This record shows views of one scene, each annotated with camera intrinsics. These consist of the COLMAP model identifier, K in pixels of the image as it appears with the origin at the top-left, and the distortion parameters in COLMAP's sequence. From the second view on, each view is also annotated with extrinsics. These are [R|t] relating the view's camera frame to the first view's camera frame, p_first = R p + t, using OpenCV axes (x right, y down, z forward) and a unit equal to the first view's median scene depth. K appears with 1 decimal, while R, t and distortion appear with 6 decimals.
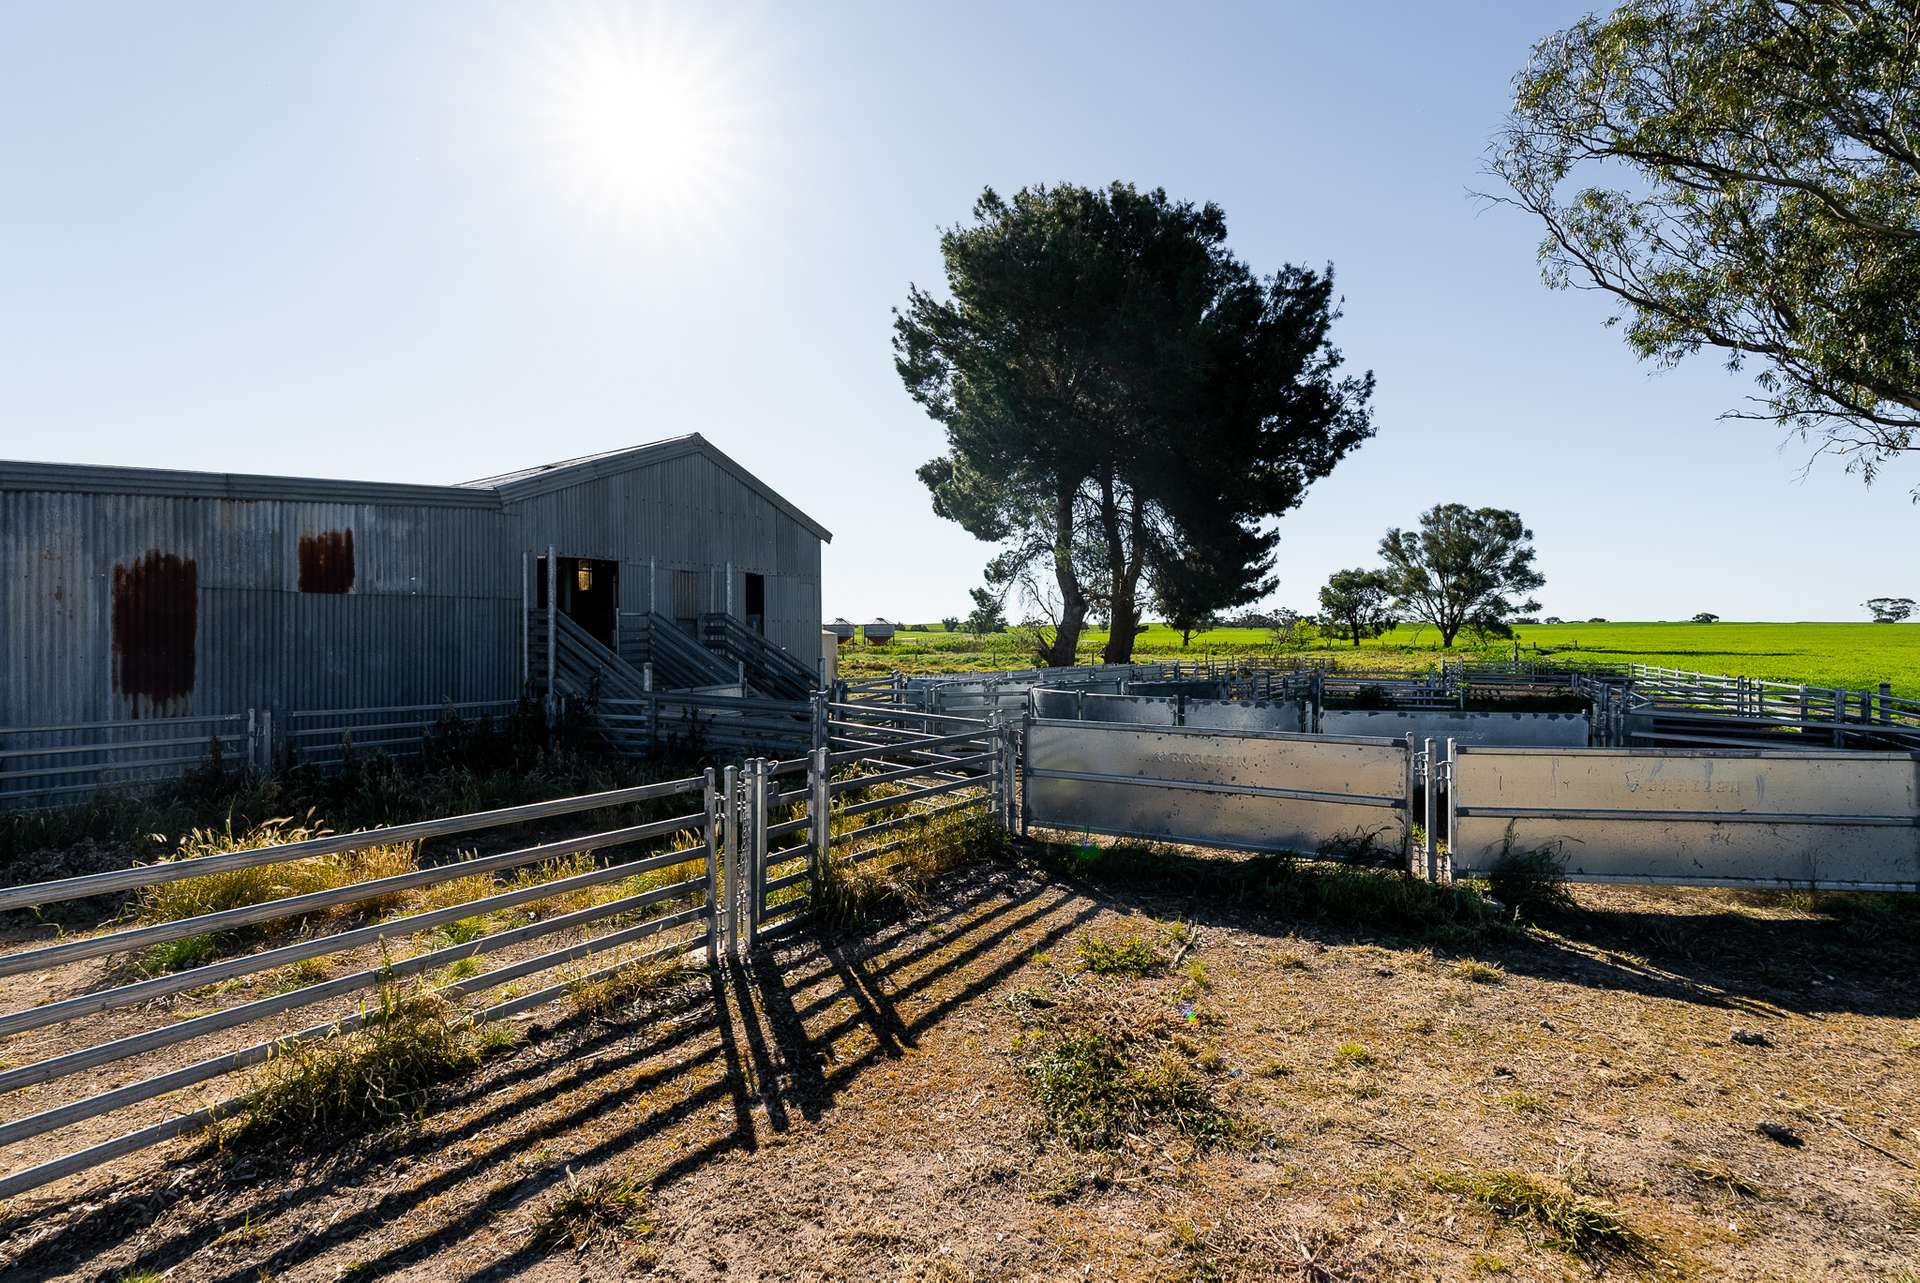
lens RADIAL K [[876.0, 0, 962.2], [0, 876.0, 632.0], [0, 0, 1]] dist [-0.001520, 0.000254]
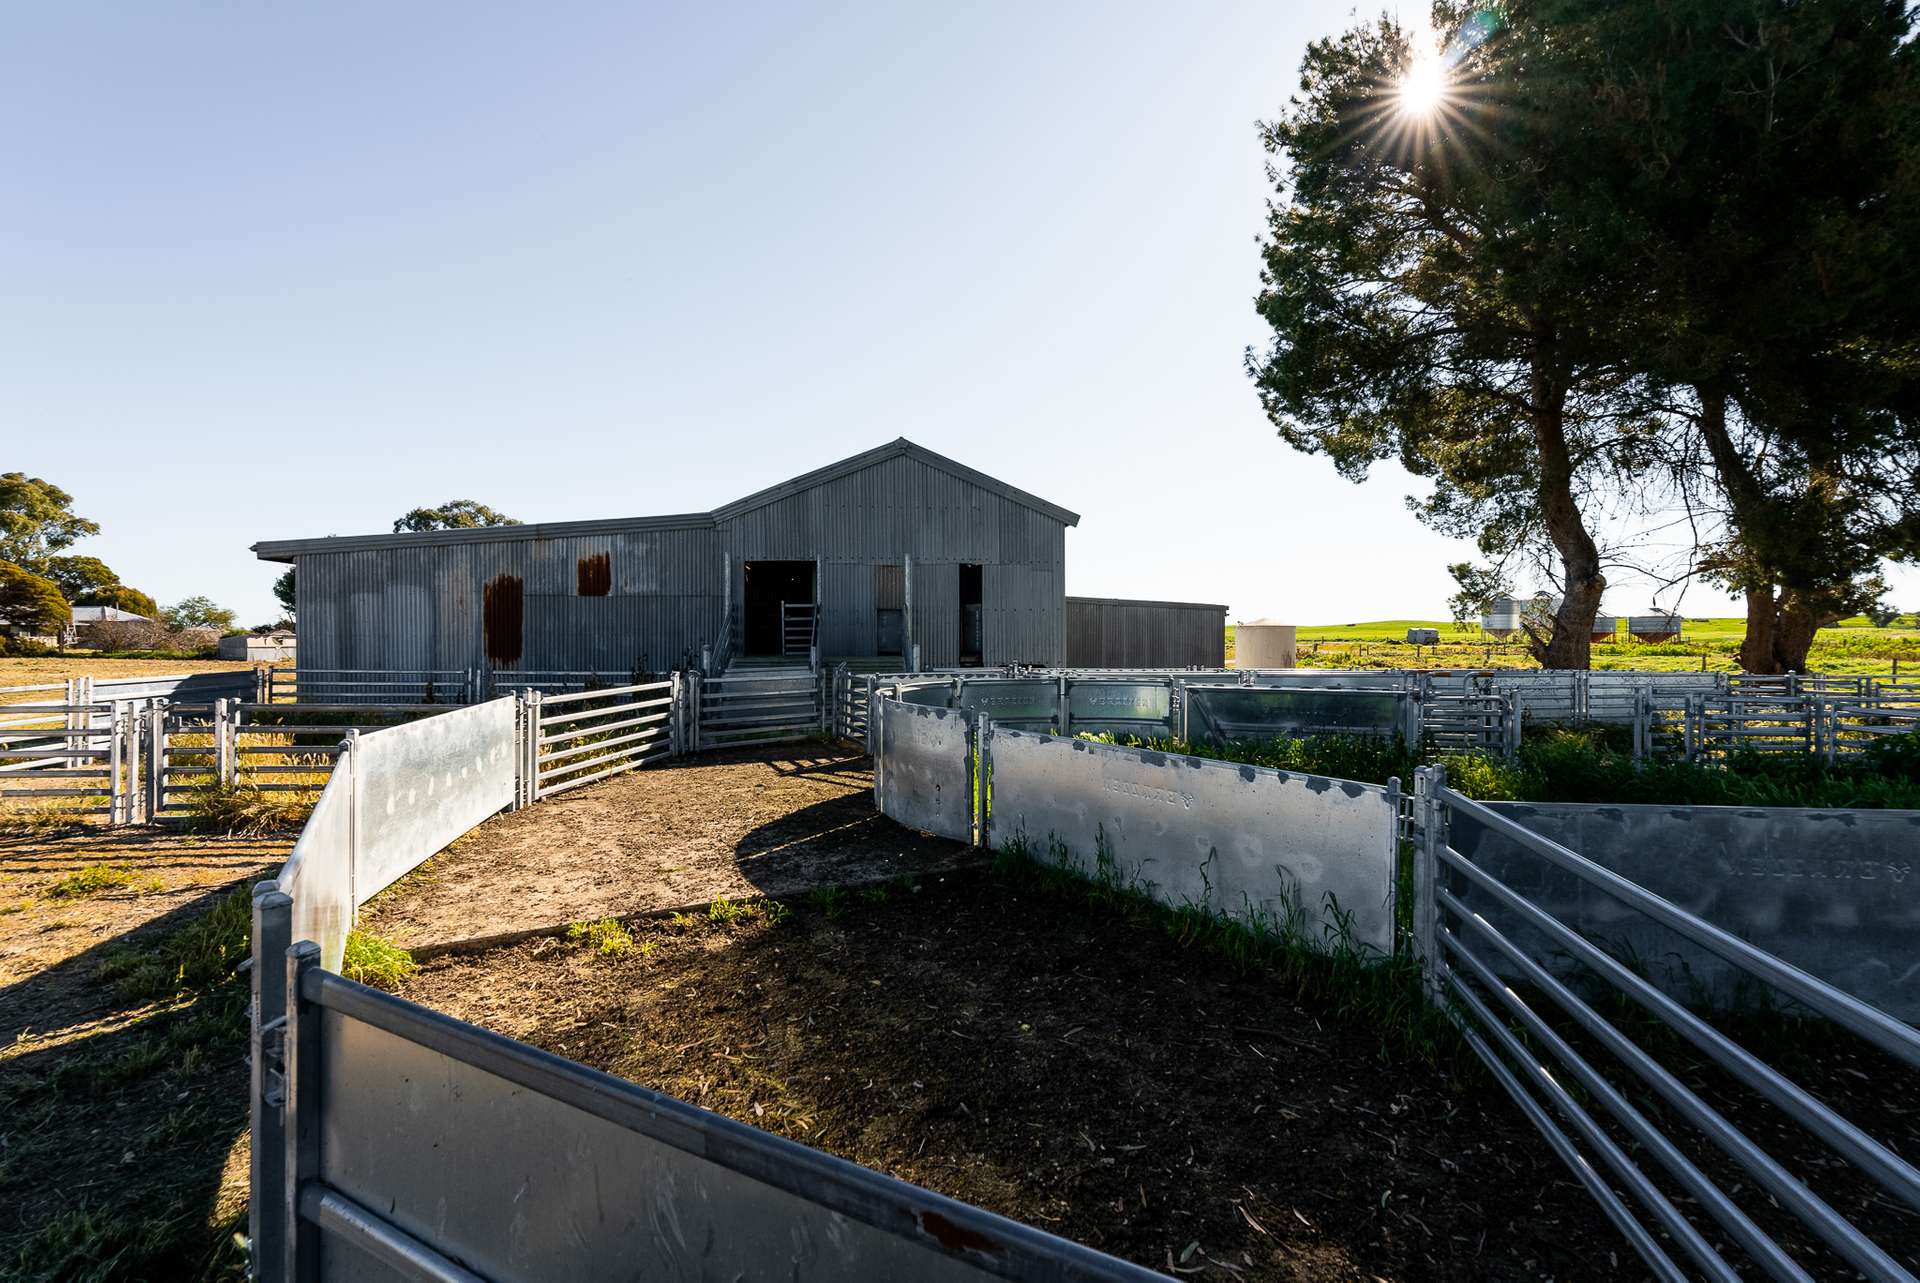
lens RADIAL K [[876.0, 0, 967.5], [0, 876.0, 638.8], [0, 0, 1]] dist [-0.001520, 0.000254]
pose [[0.641465, 0.005753, -0.767131, 0.391564], [0.002130, 0.999955, 0.009281, 0.007687], [0.767149, -0.007587, 0.641424, 0.246490]]
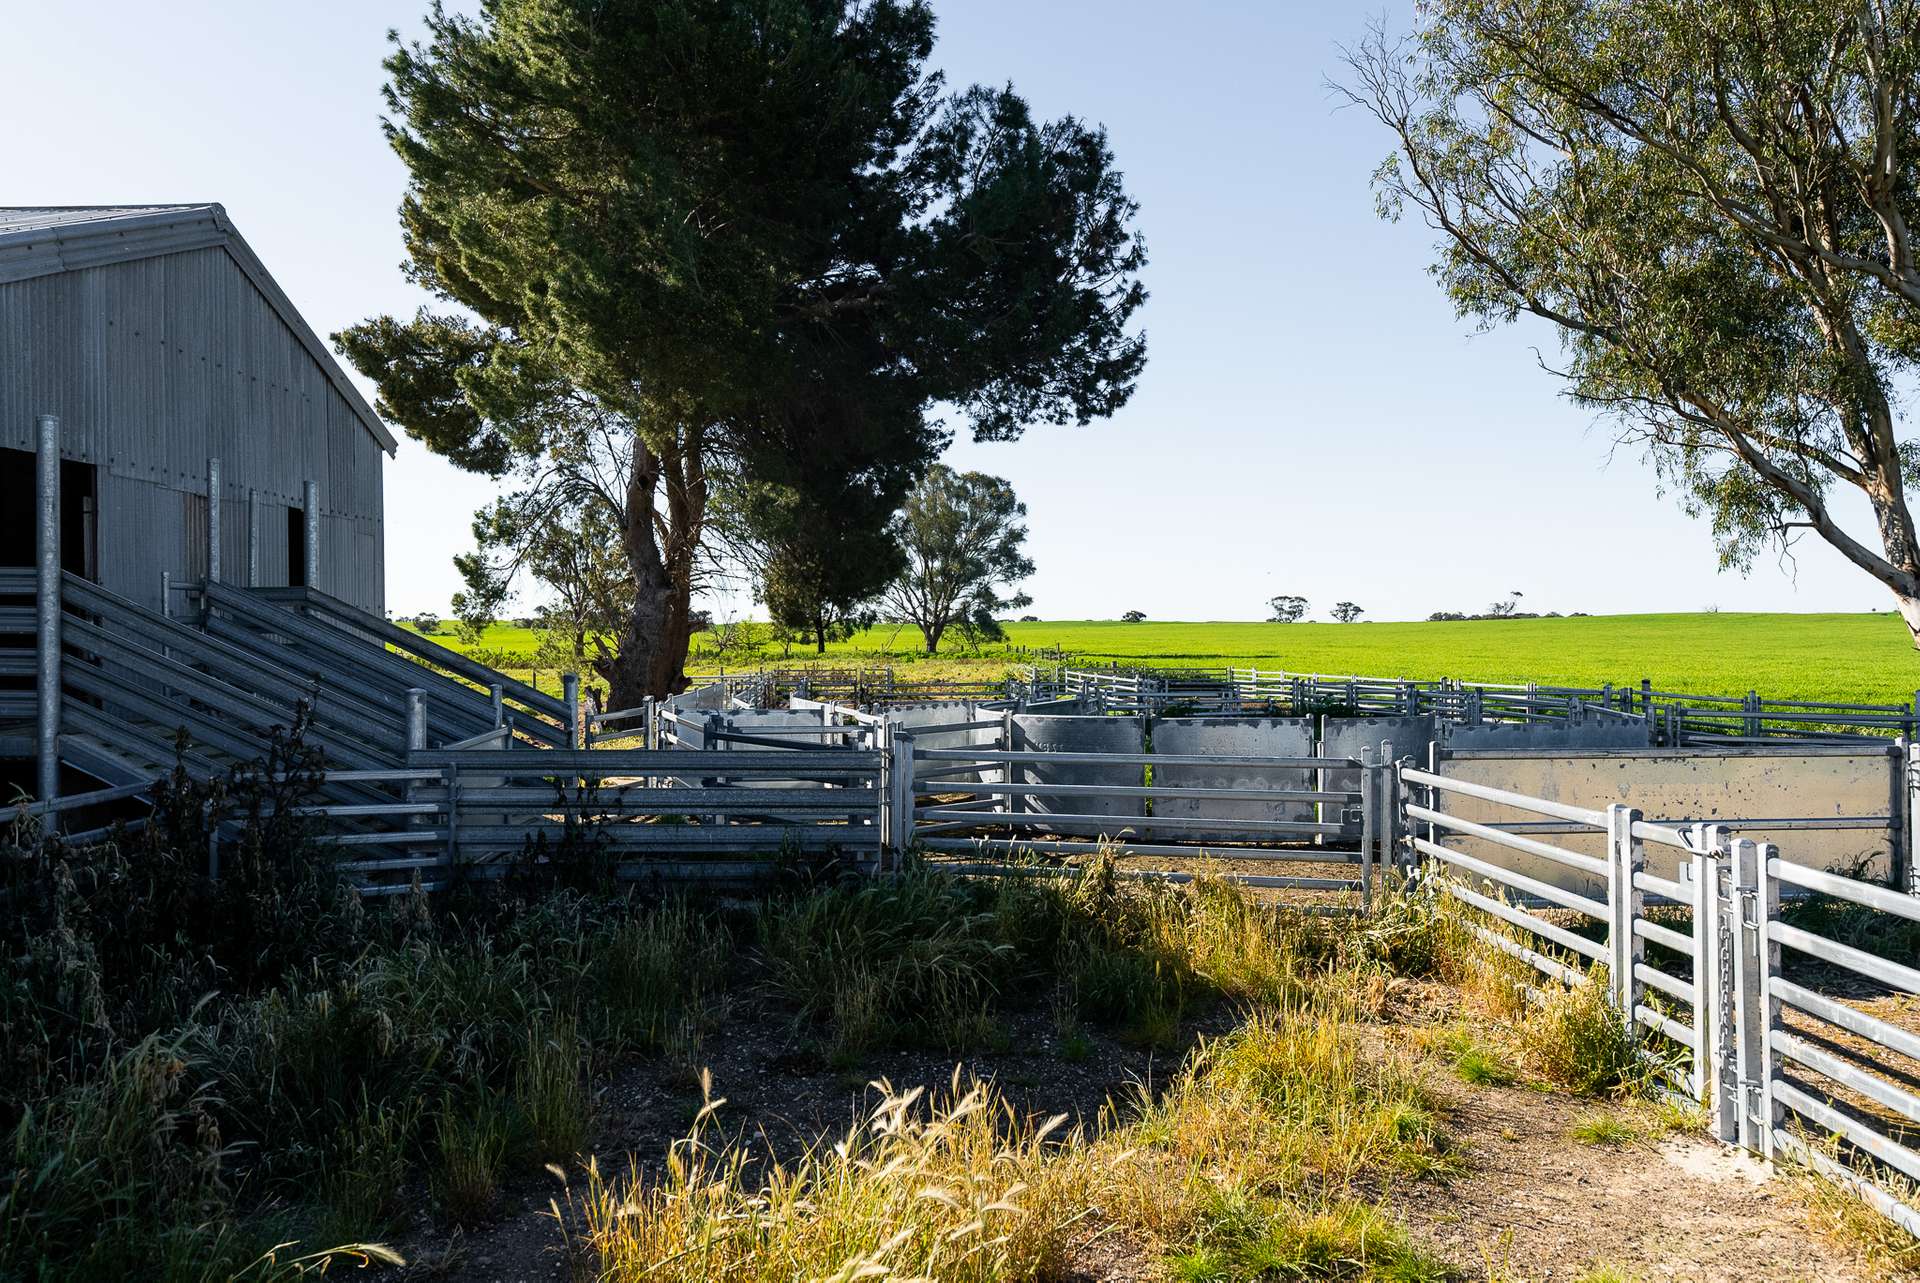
lens RADIAL K [[1329.4, 0, 961.4], [0, 1329.4, 642.5], [0, 0, 1]] dist [-0.011469, -0.000791]
pose [[0.824775, -0.006621, 0.565423, -0.252908], [0.003481, 0.999972, 0.006630, 0.003242], [-0.565451, -0.003500, 0.824775, 0.125009]]
